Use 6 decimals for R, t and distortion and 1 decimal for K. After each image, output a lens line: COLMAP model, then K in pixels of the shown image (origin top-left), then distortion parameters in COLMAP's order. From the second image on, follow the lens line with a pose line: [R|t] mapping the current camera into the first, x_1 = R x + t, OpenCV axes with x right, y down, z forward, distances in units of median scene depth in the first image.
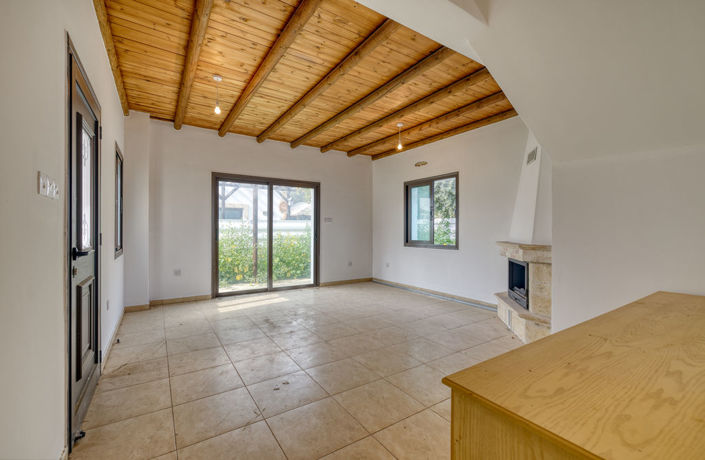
lens RADIAL K [[305.8, 0, 358.7], [0, 305.8, 230.6], [0, 0, 1]] dist [0.015287, 0.000841]
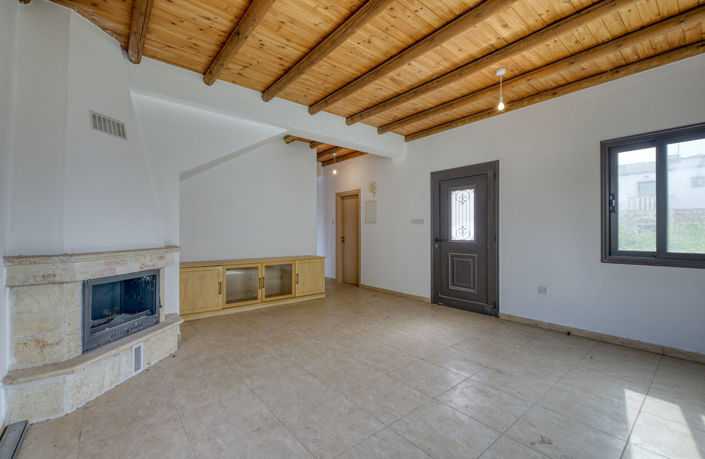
lens RADIAL K [[305.8, 0, 353.7], [0, 305.8, 233.9], [0, 0, 1]] dist [0.015287, 0.000841]
pose [[0.993065, -0.006772, 0.117375, -0.237390], [0.006766, 0.999977, 0.000451, -0.001284], [-0.117376, 0.000347, 0.993088, 0.358204]]
